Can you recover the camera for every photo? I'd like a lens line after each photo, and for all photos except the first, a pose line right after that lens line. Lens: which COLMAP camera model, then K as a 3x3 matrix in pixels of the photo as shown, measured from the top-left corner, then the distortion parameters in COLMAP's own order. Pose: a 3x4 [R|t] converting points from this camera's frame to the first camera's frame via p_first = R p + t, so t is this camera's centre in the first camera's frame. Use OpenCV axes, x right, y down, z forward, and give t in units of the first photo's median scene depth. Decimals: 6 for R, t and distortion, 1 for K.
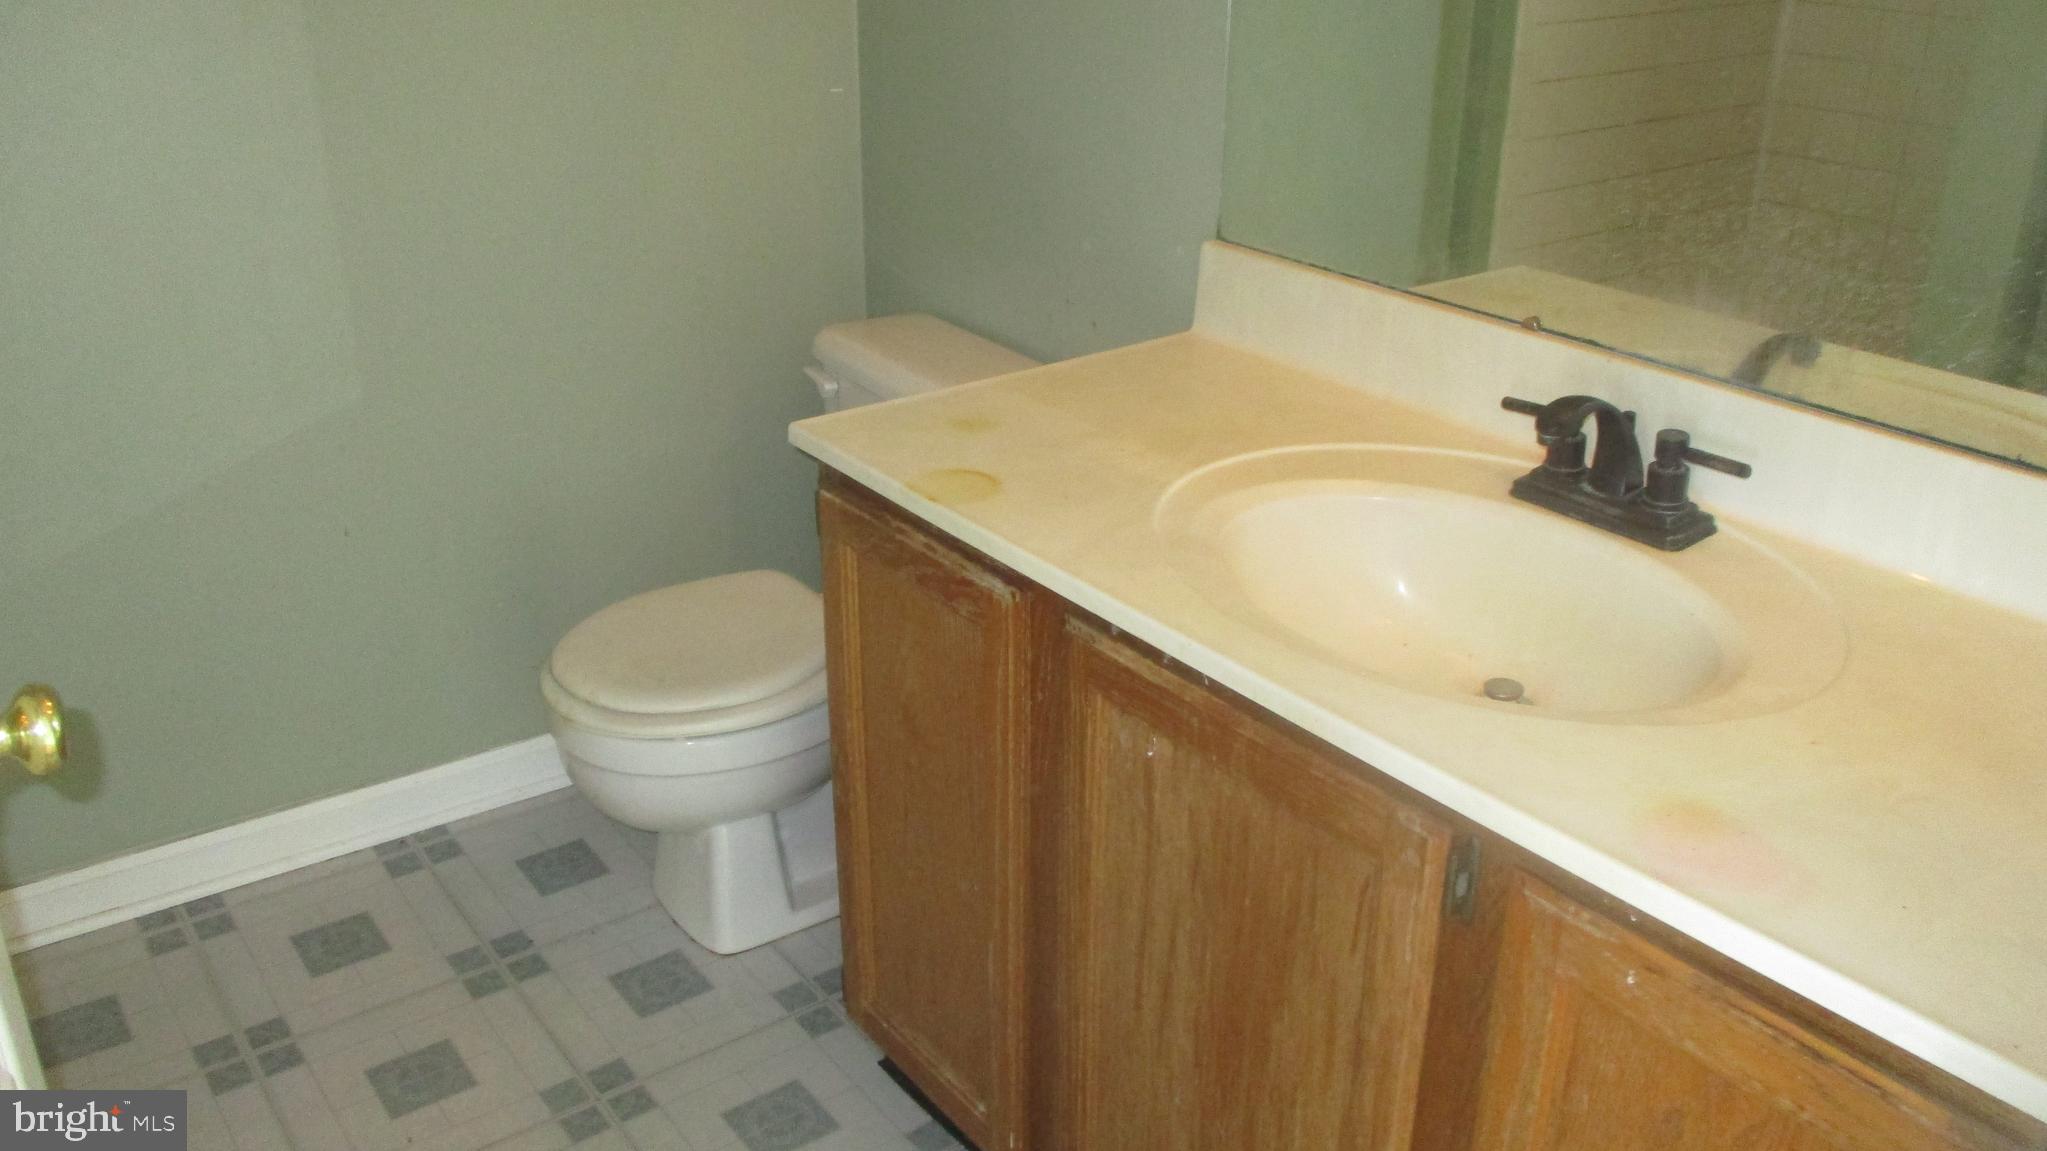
lens RADIAL K [[1738.0, 0, 1025.2], [0, 1738.0, 571.5], [0, 0, 1]] dist [0.000657, -0.002121]
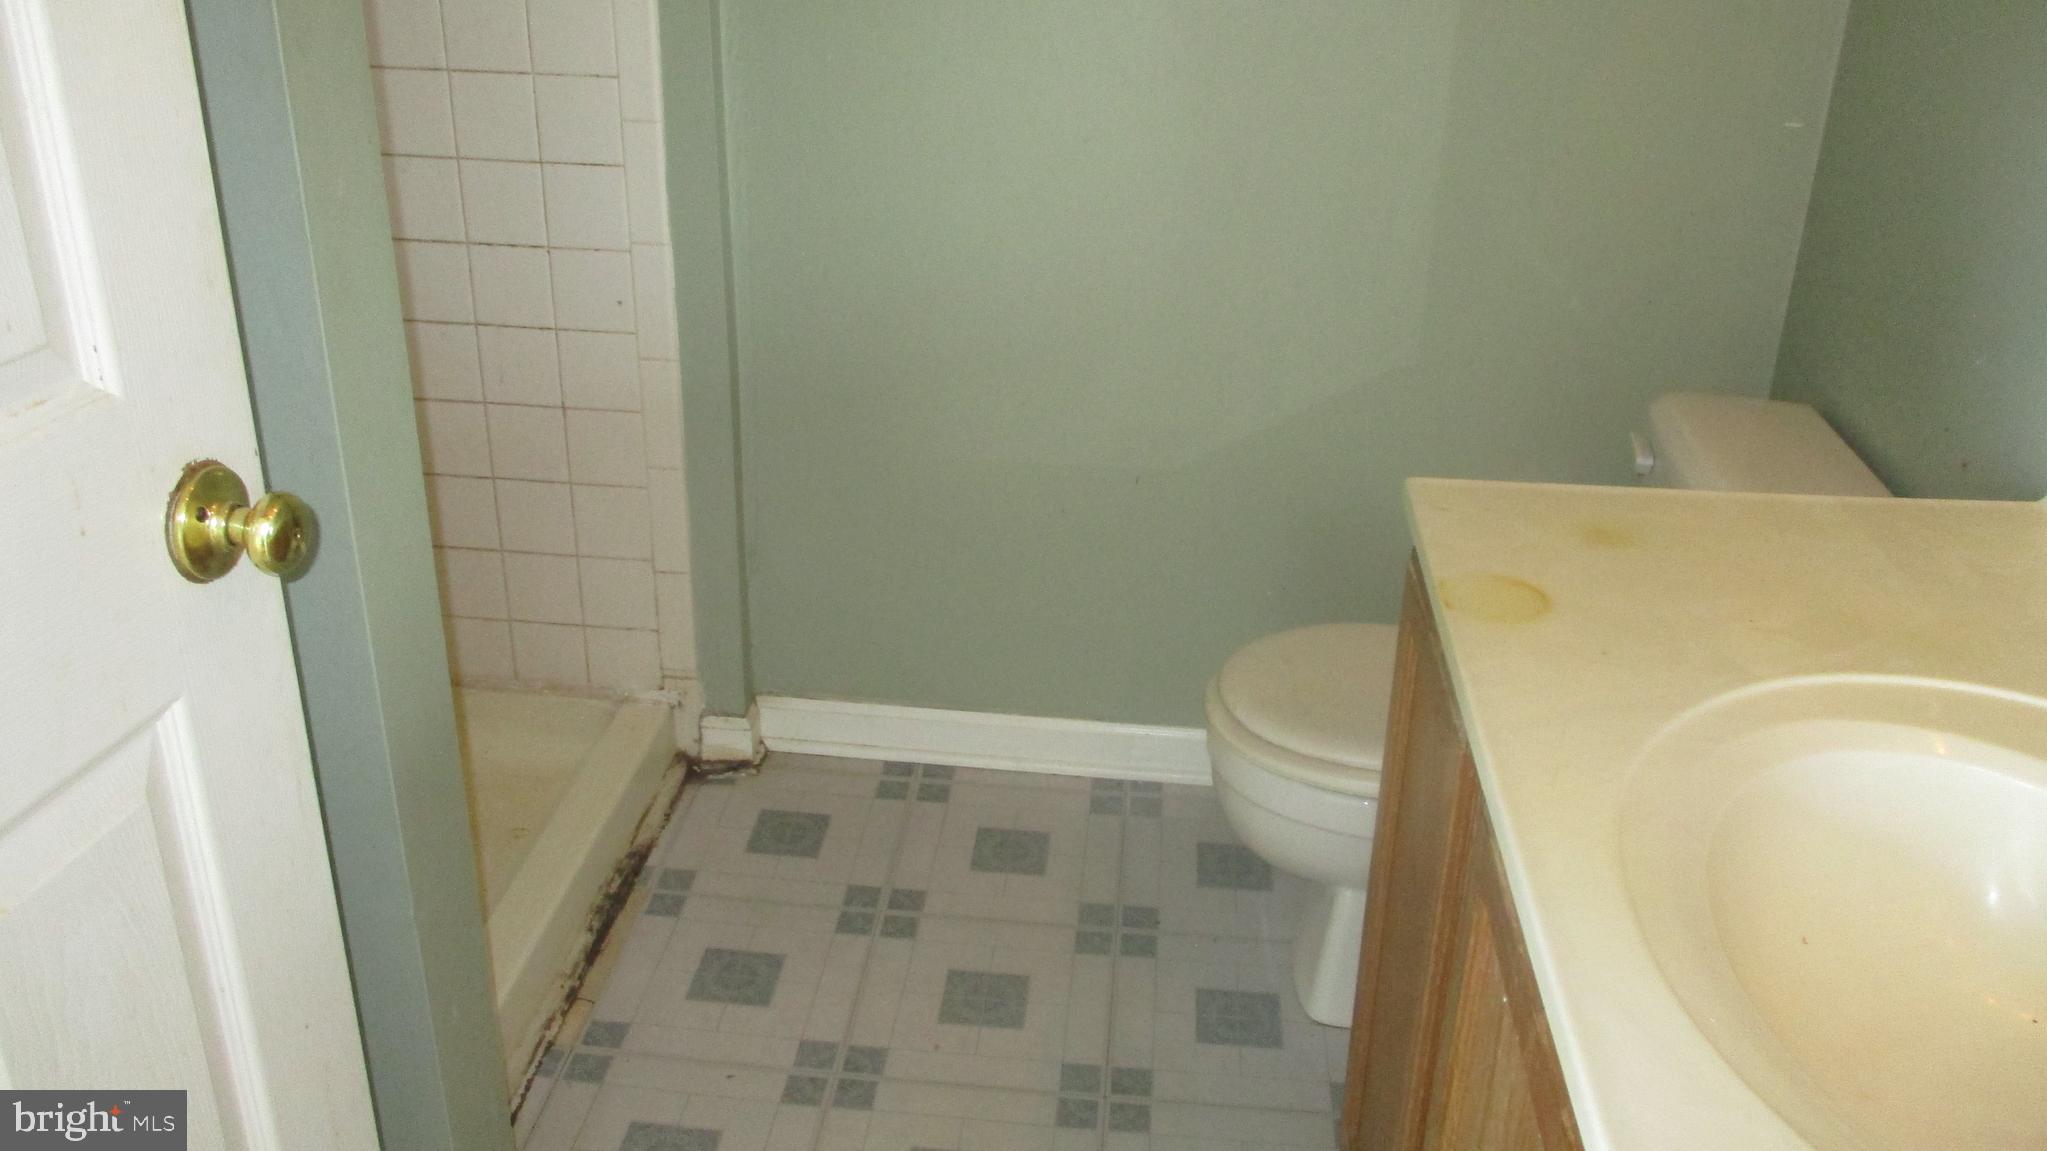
lens RADIAL K [[1738.0, 0, 1023.4], [0, 1738.0, 581.3], [0, 0, 1]] dist [0.000657, -0.002121]
pose [[0.748787, 0.289698, -0.596149, 0.194015], [-0.285911, 0.952617, 0.103808, -0.053906], [0.597975, 0.092715, 0.796135, 0.149204]]
